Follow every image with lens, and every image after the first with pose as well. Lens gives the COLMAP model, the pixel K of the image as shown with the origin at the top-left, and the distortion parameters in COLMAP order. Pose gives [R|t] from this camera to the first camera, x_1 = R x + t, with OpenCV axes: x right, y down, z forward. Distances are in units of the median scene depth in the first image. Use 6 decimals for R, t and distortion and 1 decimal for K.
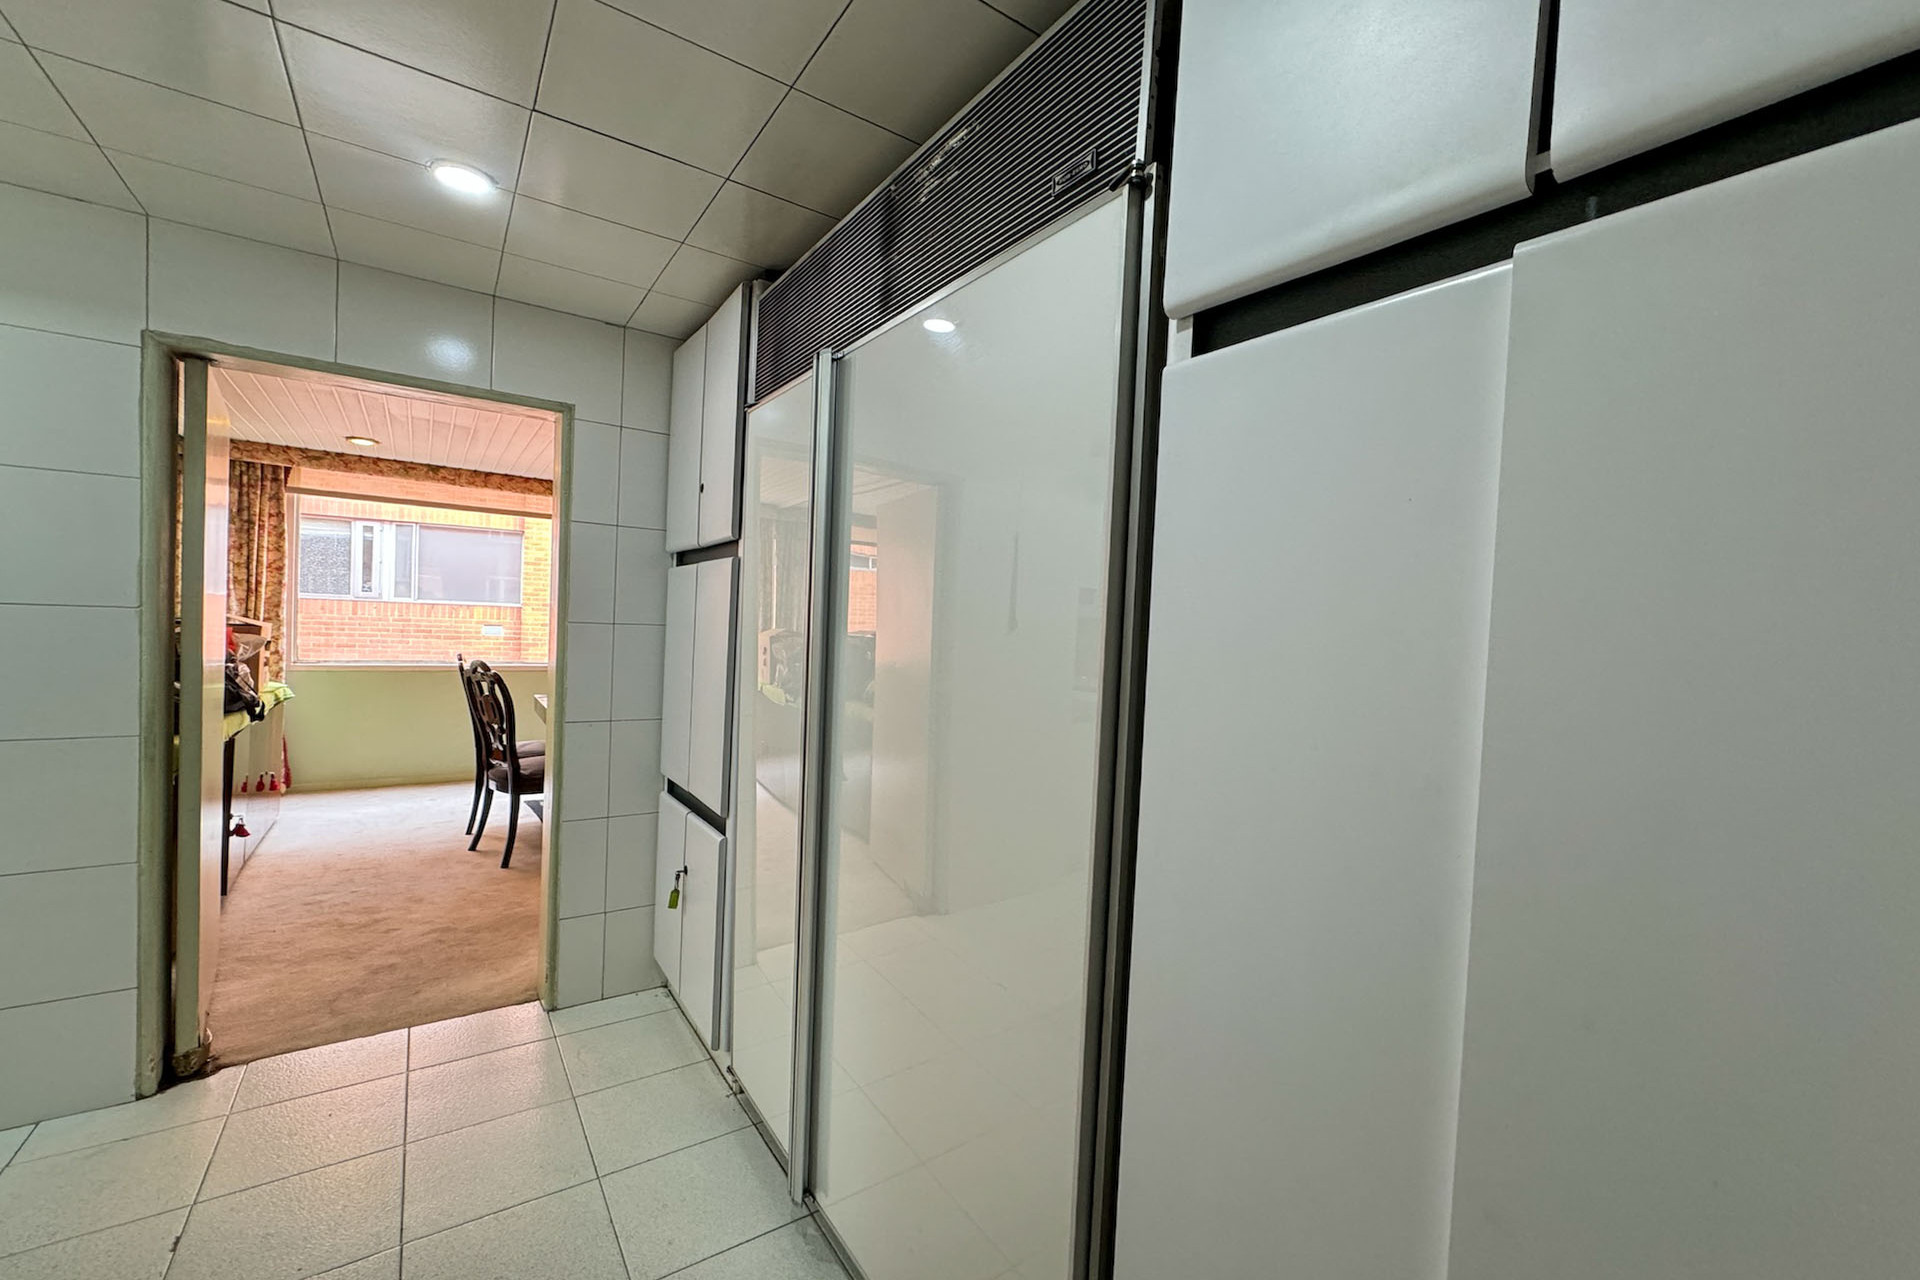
lens RADIAL K [[784.5, 0, 958.1], [0, 784.5, 637.5], [0, 0, 1]] dist [-0.000294, -0.000444]
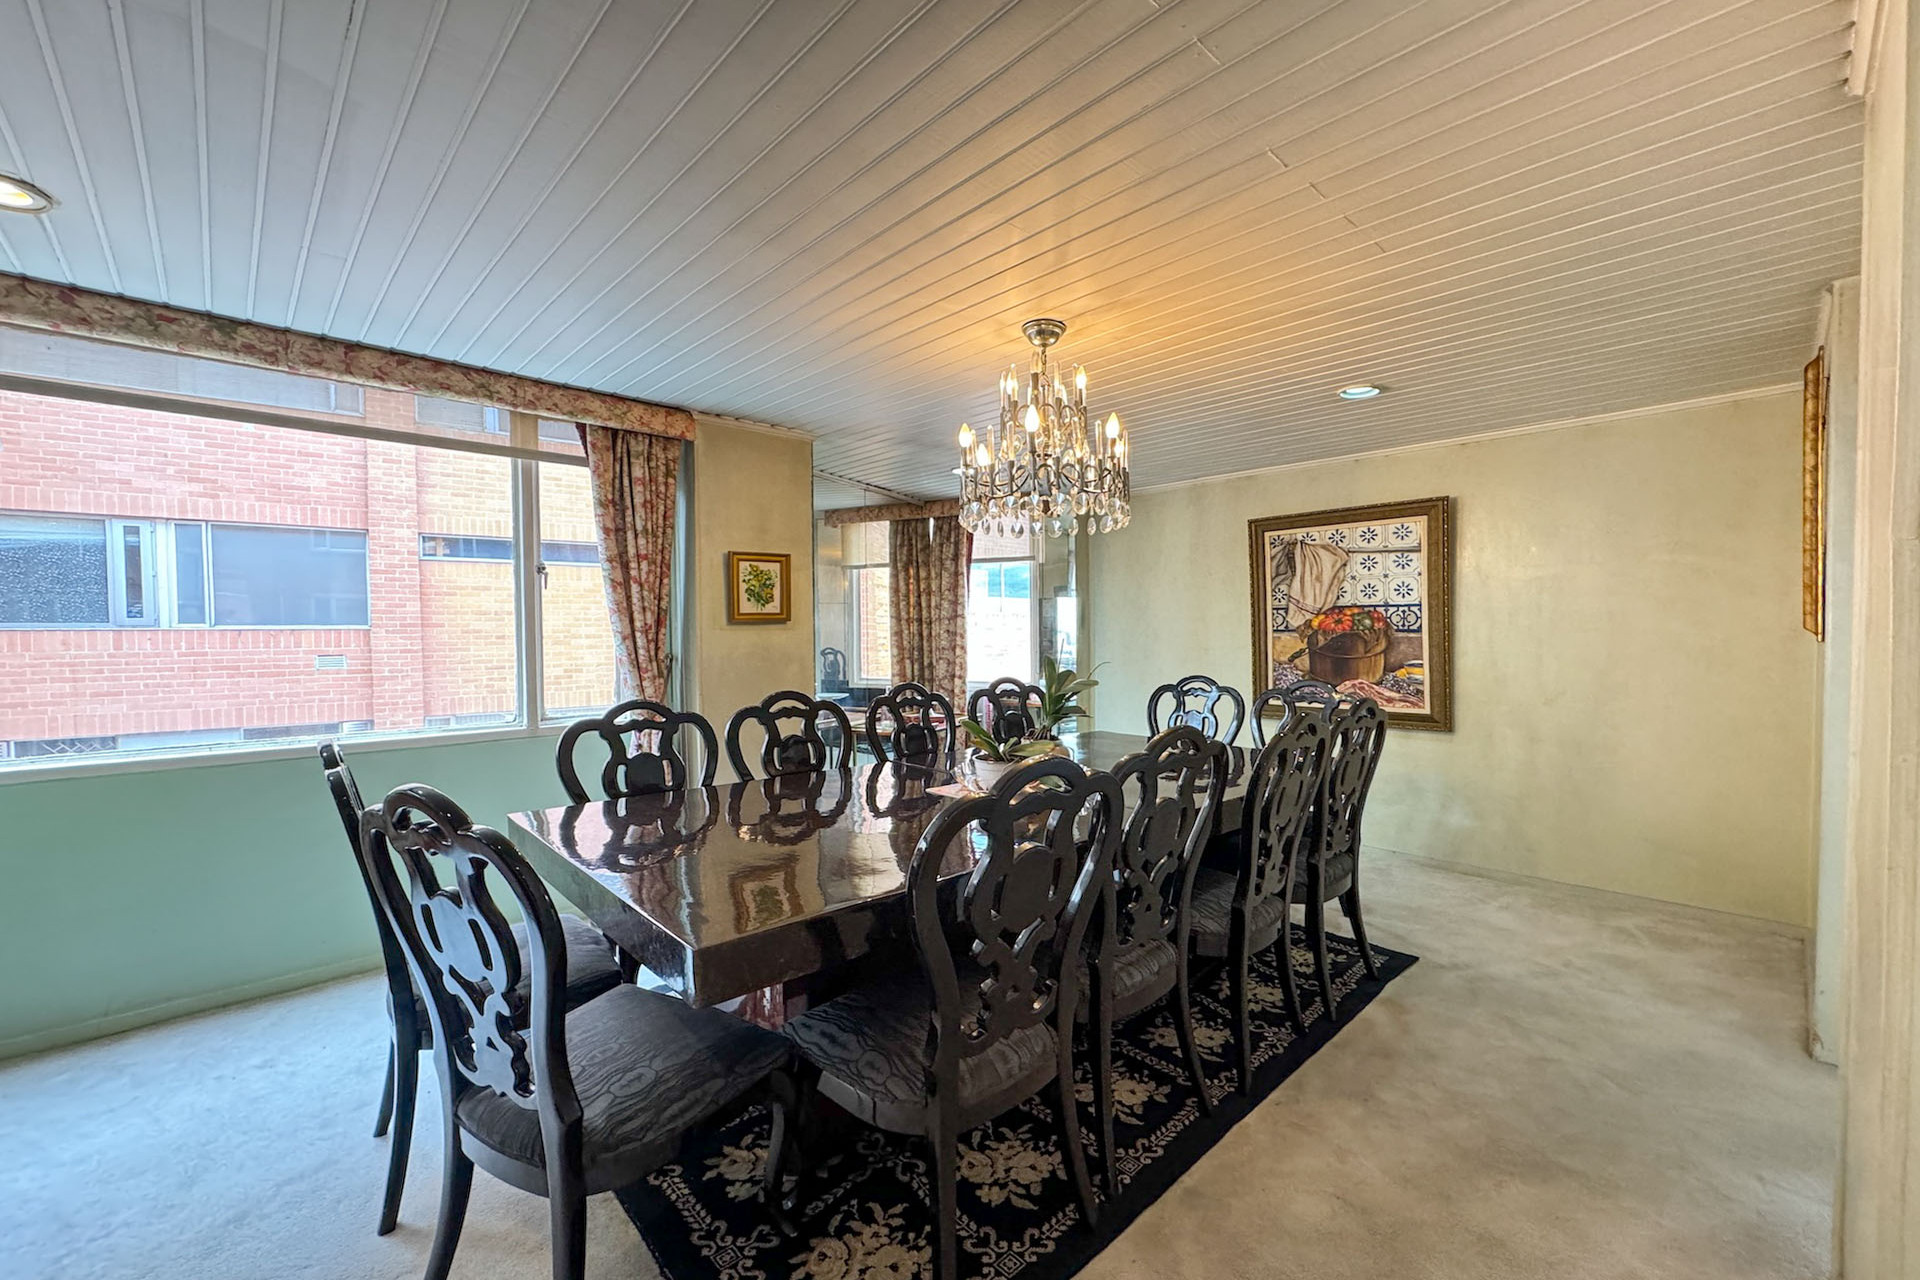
lens RADIAL K [[784.5, 0, 963.7], [0, 784.5, 647.8], [0, 0, 1]] dist [-0.000294, -0.000444]
pose [[0.986877, -0.049734, 0.153621, -0.119345], [0.047947, 0.998732, 0.015321, -0.005287], [-0.154188, -0.007754, 0.988011, 0.178149]]
